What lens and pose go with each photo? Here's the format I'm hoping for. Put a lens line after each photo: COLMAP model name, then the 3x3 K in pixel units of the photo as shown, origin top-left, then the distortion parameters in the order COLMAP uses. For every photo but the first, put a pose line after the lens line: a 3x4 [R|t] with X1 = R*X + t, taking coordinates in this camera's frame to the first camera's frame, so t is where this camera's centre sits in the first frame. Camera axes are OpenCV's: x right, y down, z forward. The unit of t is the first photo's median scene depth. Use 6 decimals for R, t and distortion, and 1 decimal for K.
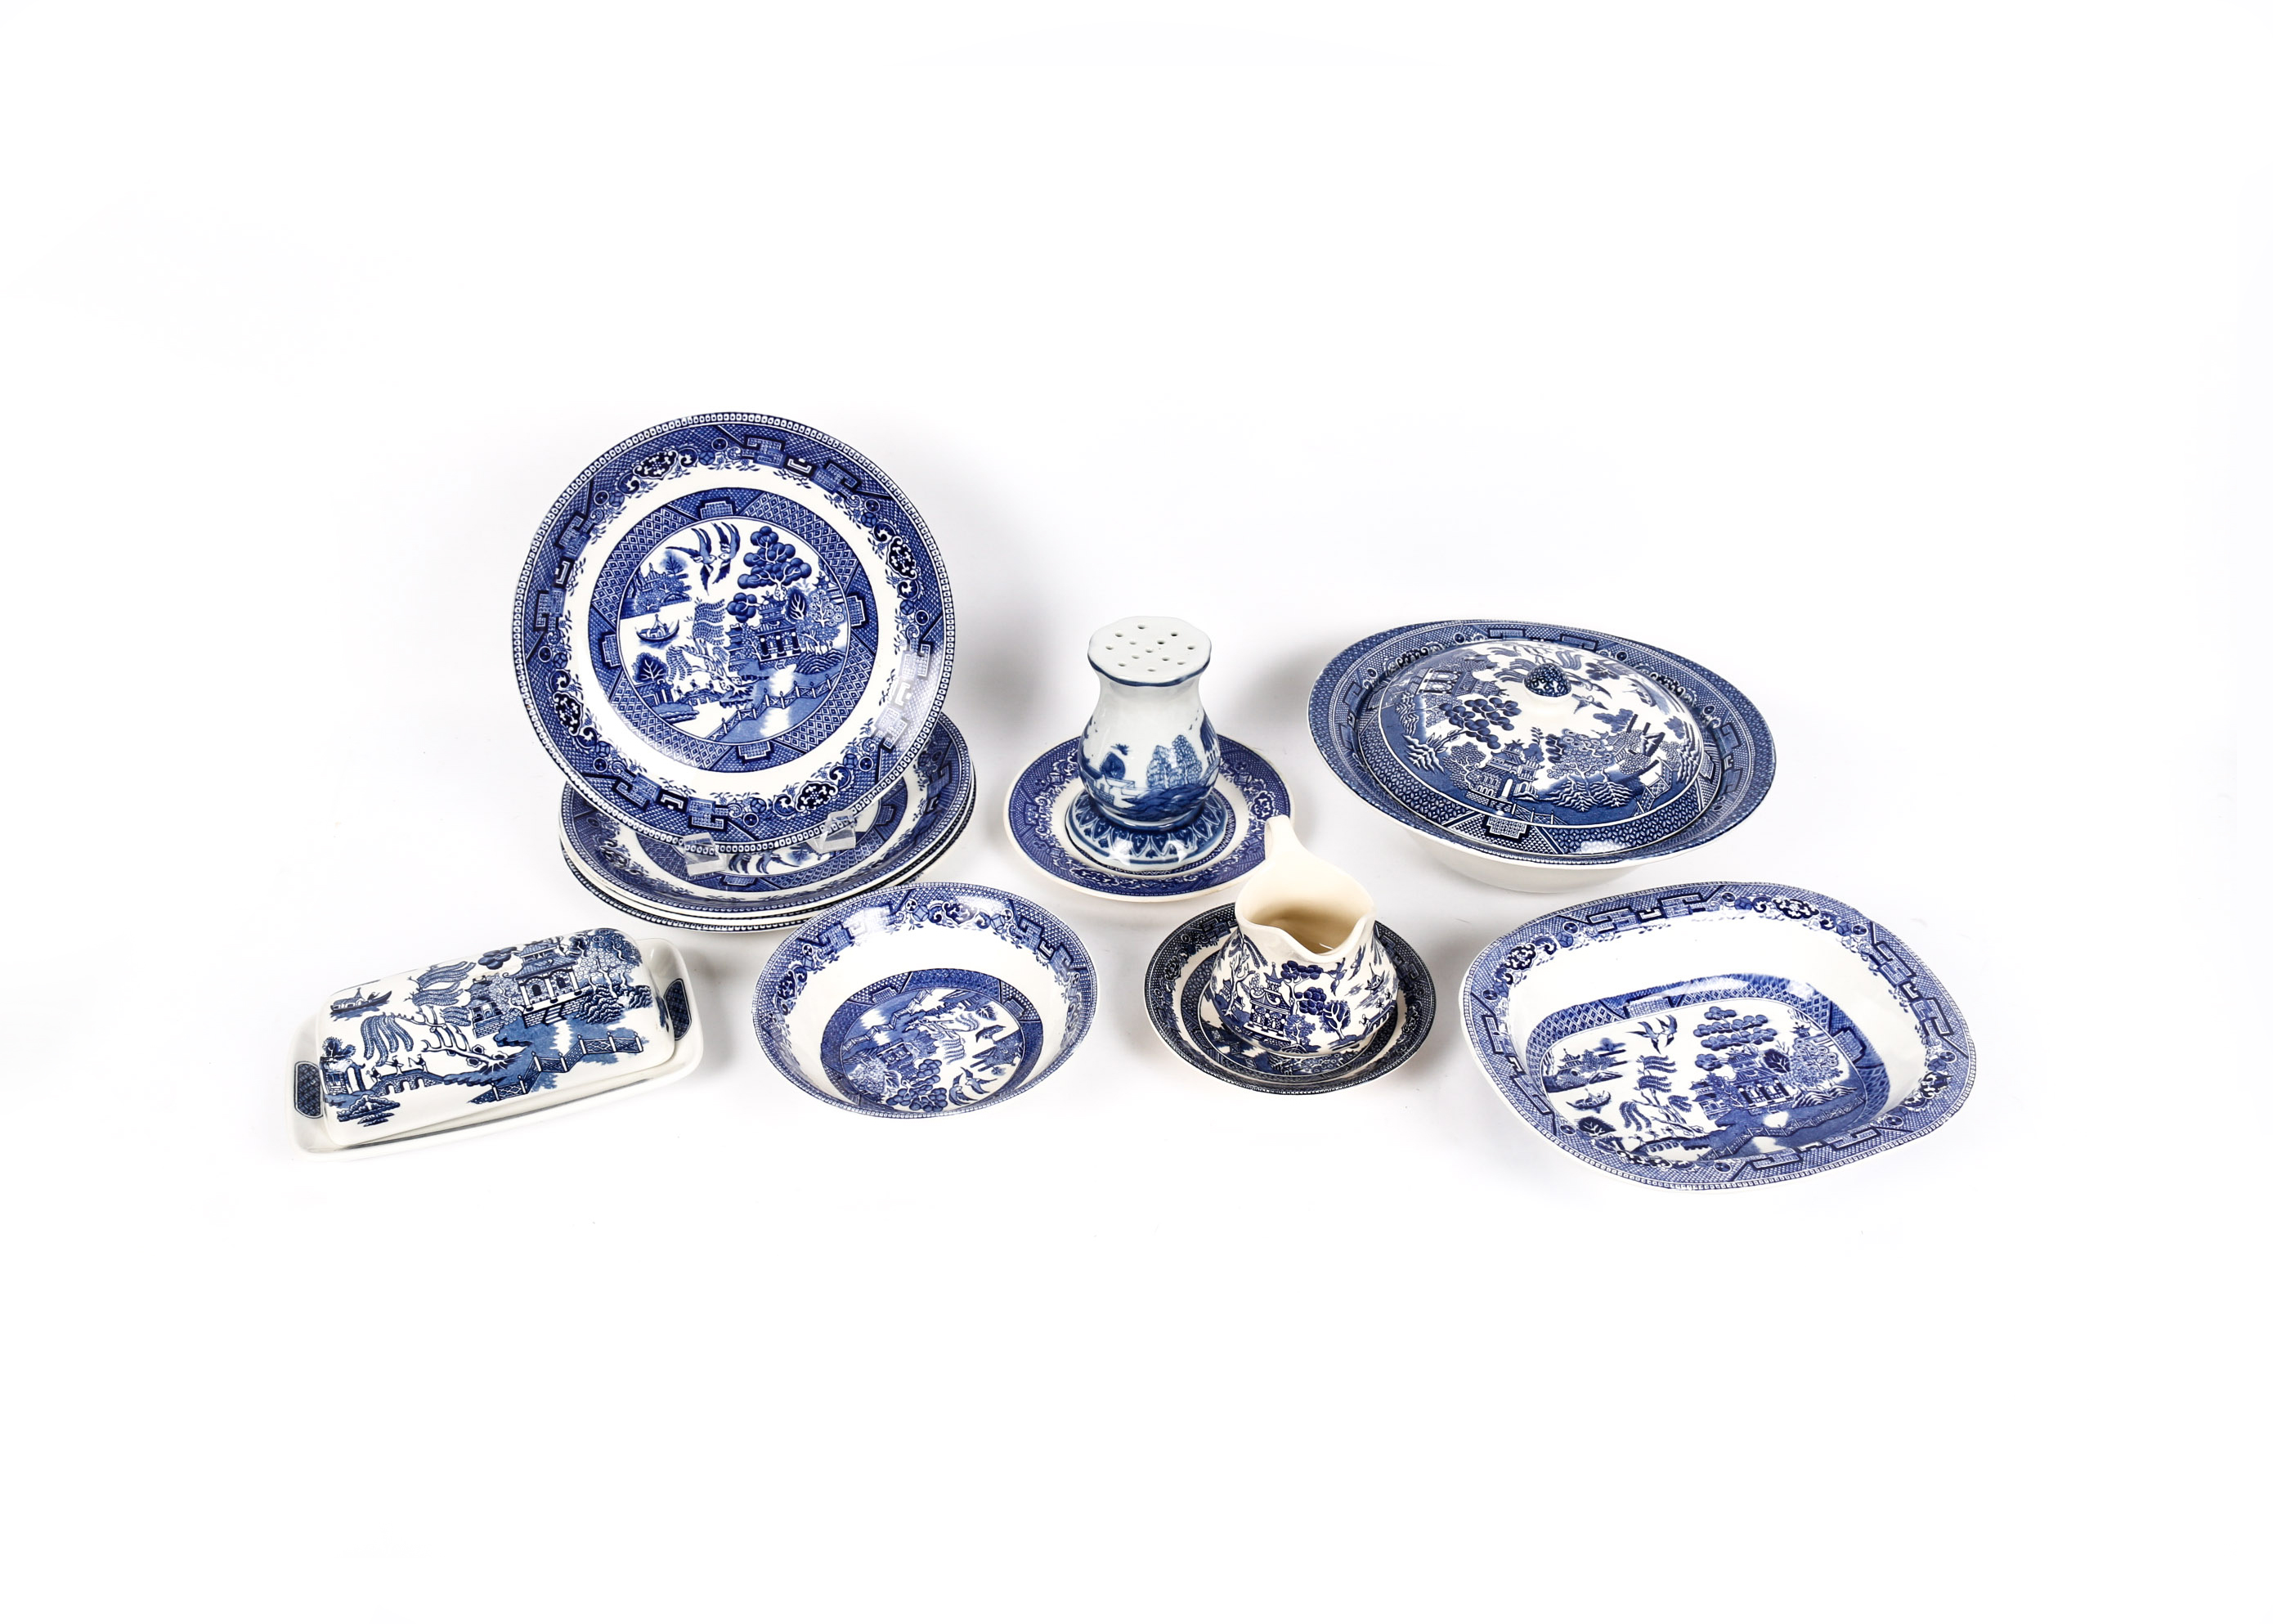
lens RADIAL K [[1846.8, 0, 1115.0], [0, 1846.8, 840.1], [0, 0, 1]] dist [-0.164524, 0.148267]
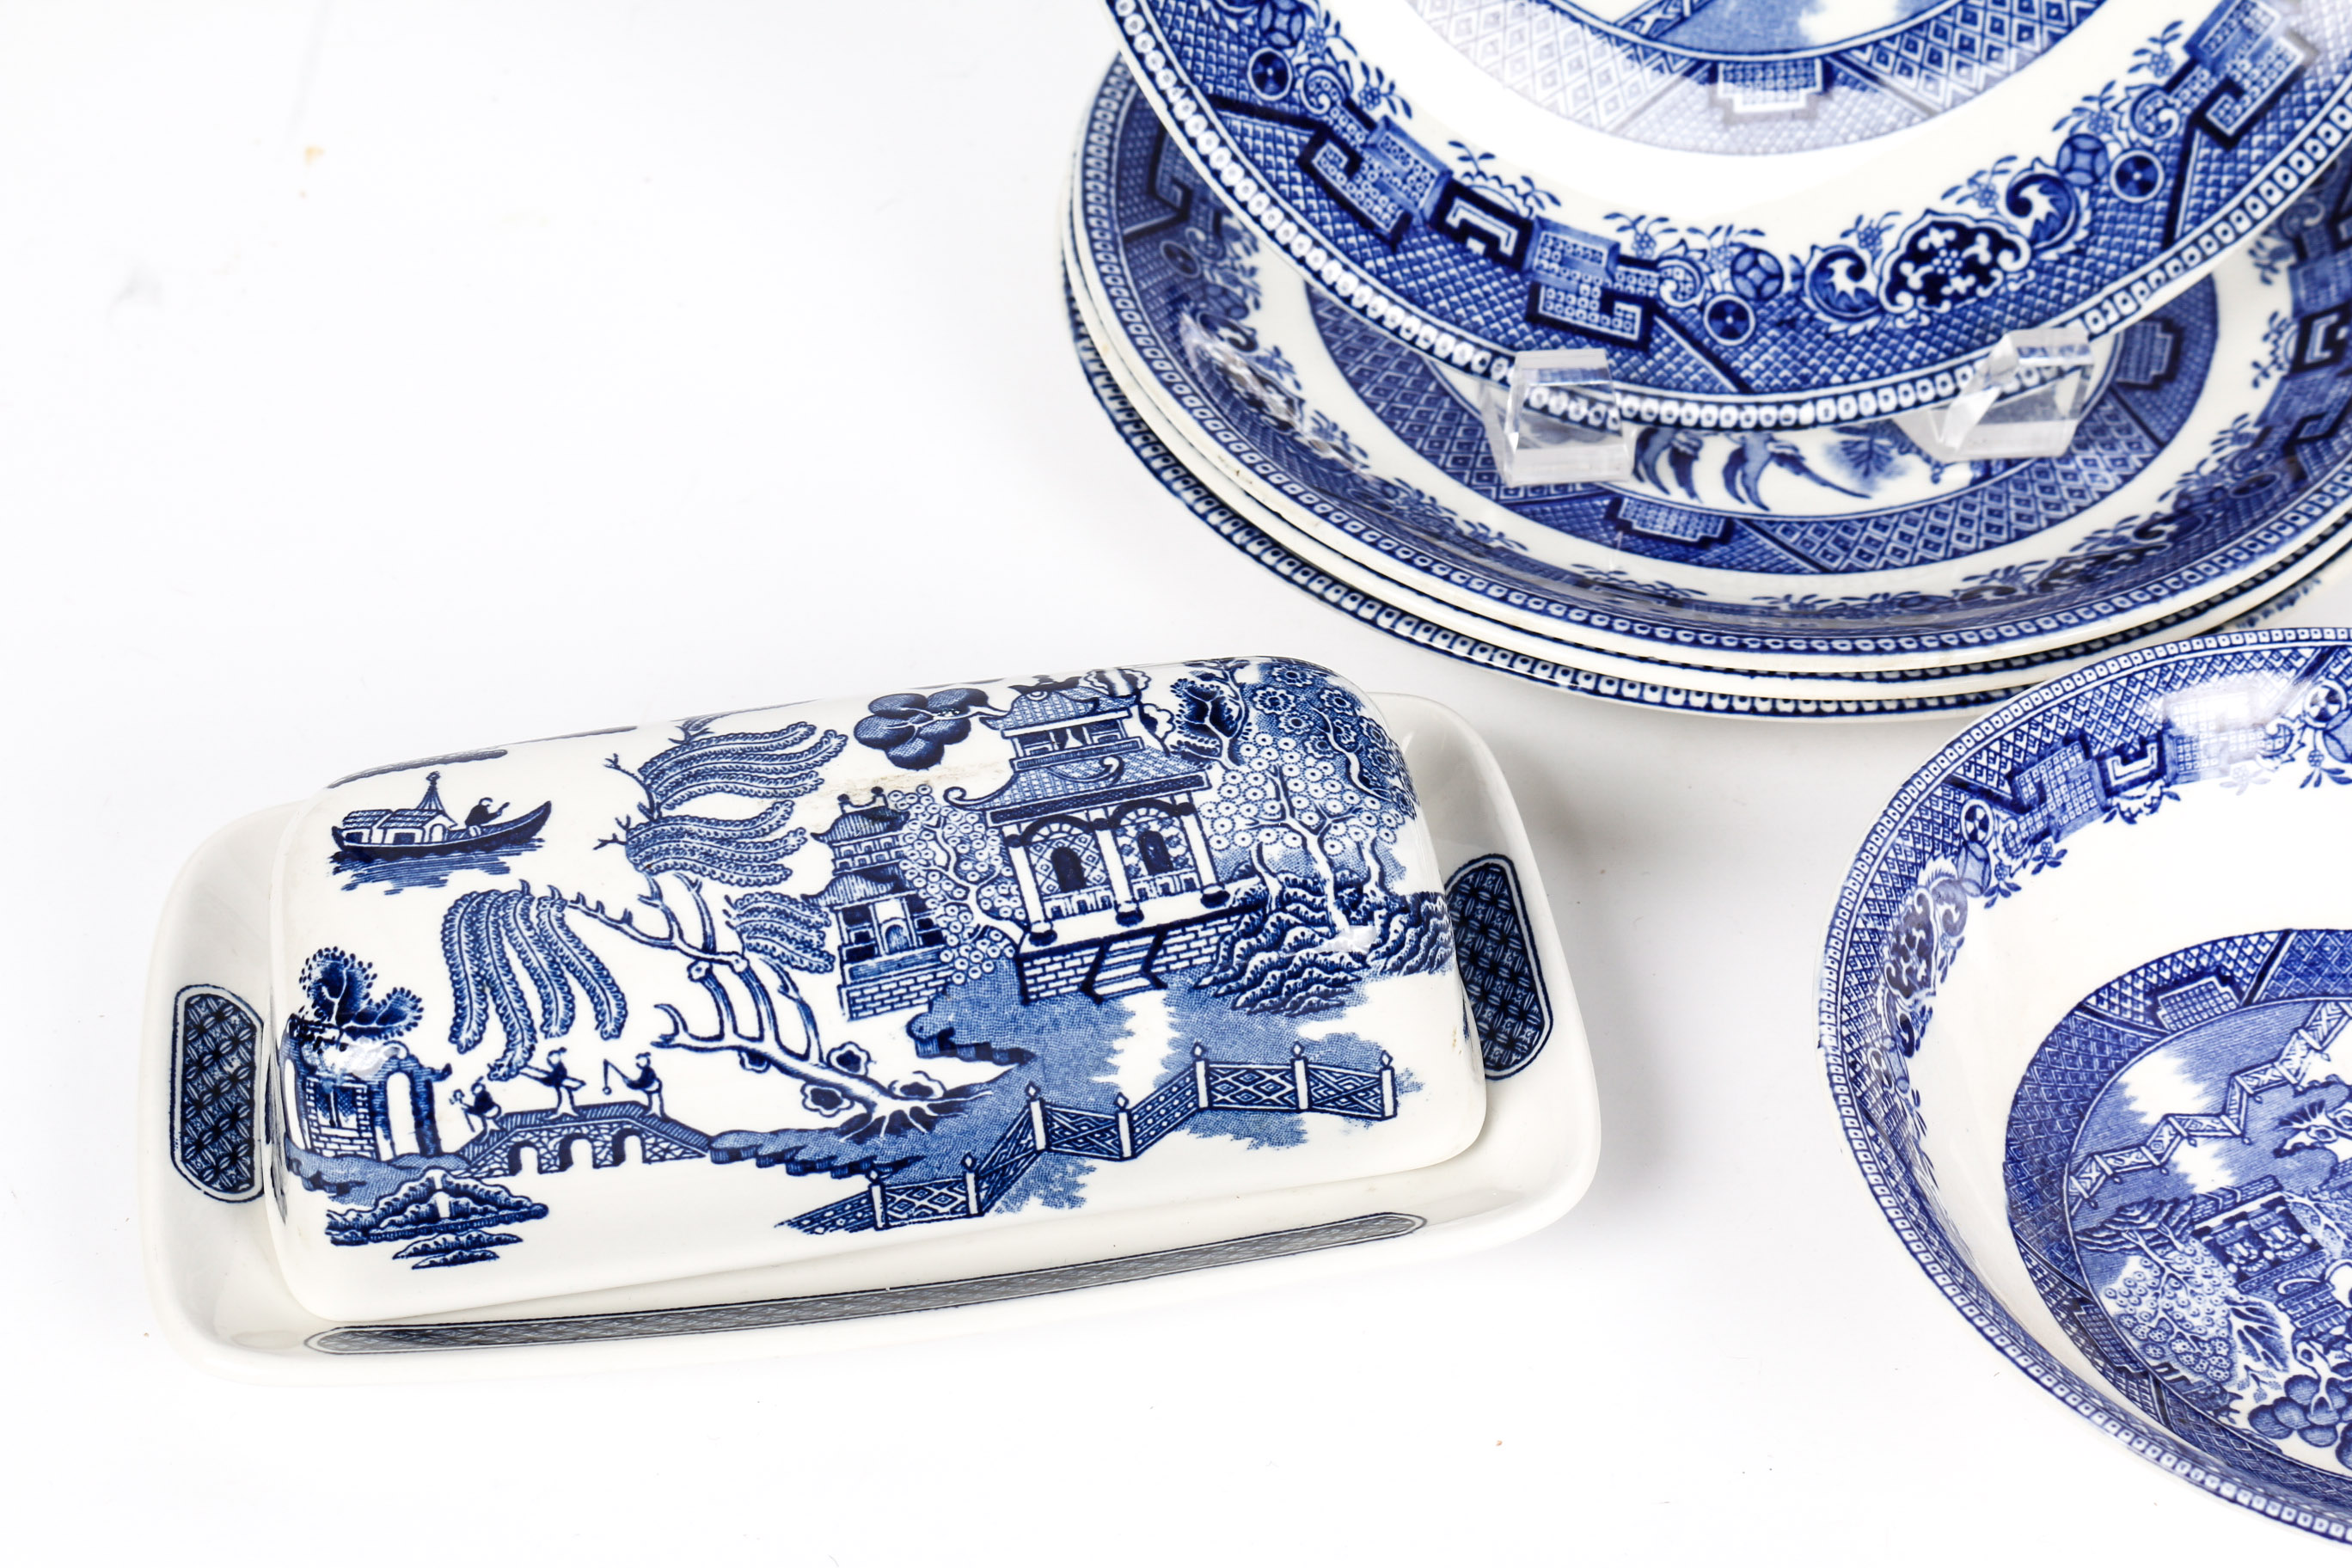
lens RADIAL K [[4153.7, 0, 1181.4], [0, 4153.7, 810.8], [0, 0, 1]] dist [-0.029688, 0.129602]
pose [[0.983525, 0.137298, -0.117595, -0.204989], [-0.121086, 0.983363, 0.135410, -0.013746], [0.134230, -0.118940, 0.983786, 0.336330]]
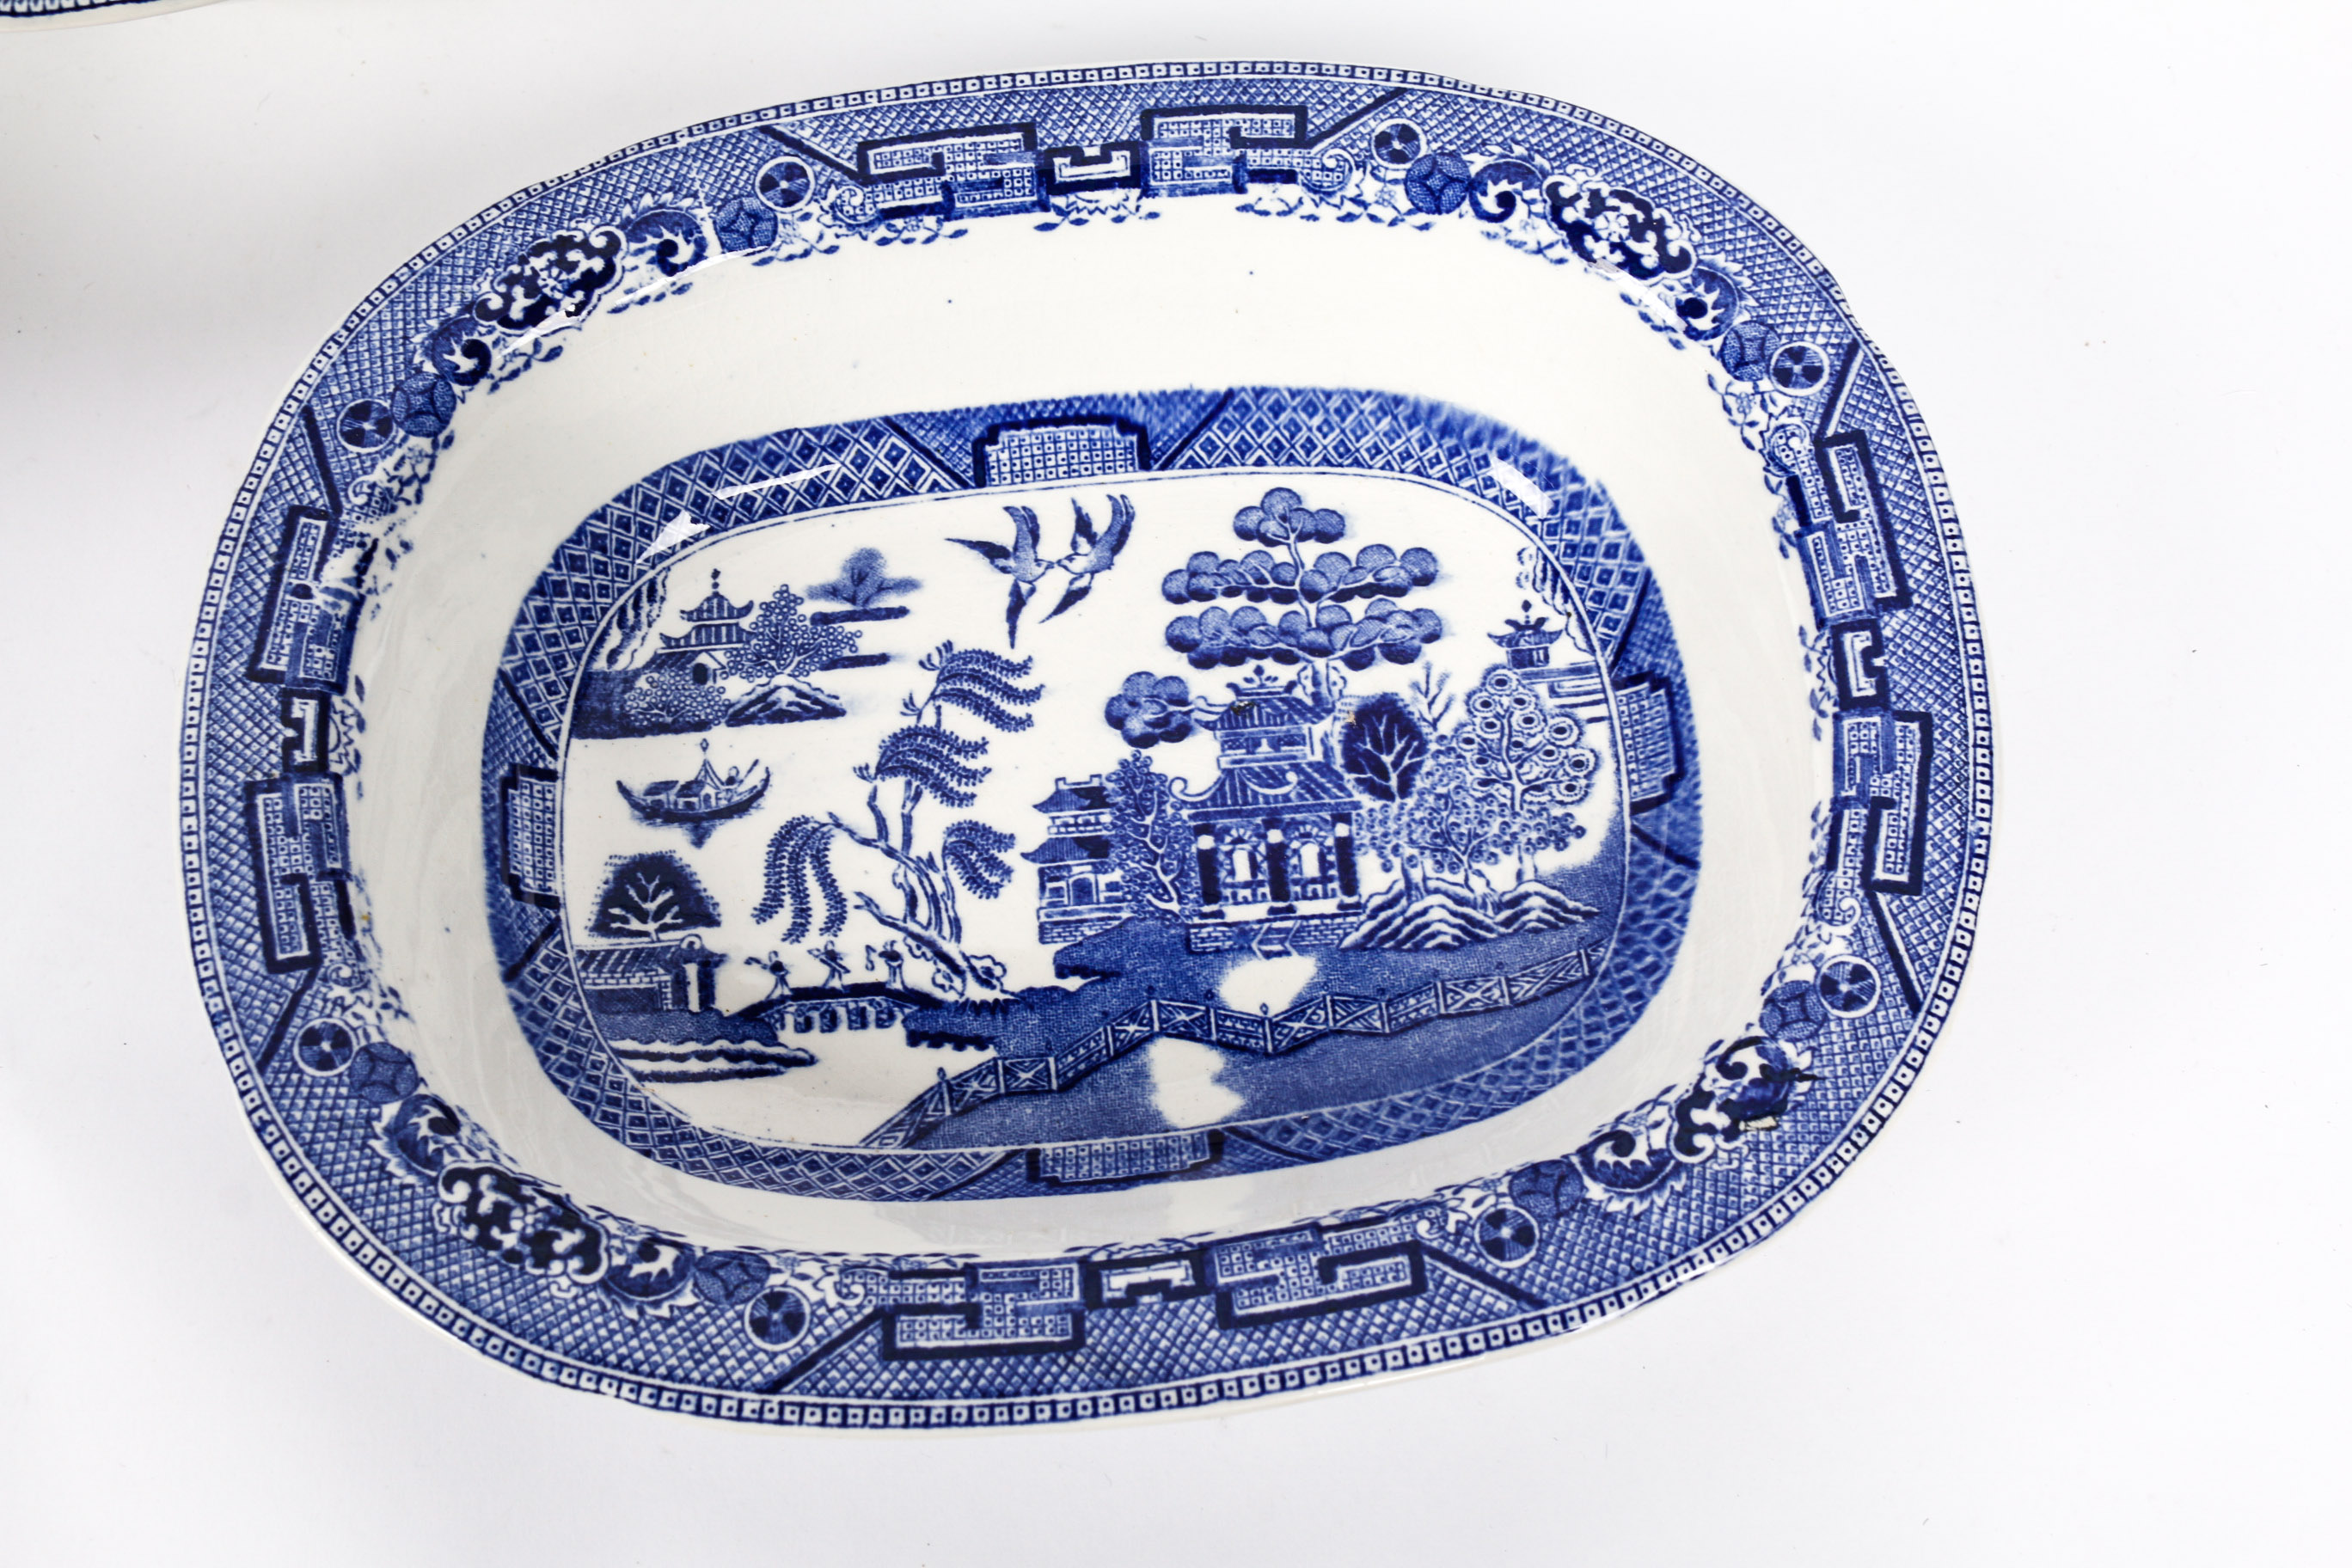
lens RADIAL K [[2423.4, 0, 1172.0], [0, 2423.4, 808.5], [0, 0, 1]] dist [-0.136407, 0.145864]
pose [[0.983245, 0.172030, -0.060299, 0.334647], [-0.113616, 0.837000, 0.535277, -0.076468], [0.142554, -0.519458, 0.842521, 0.607183]]
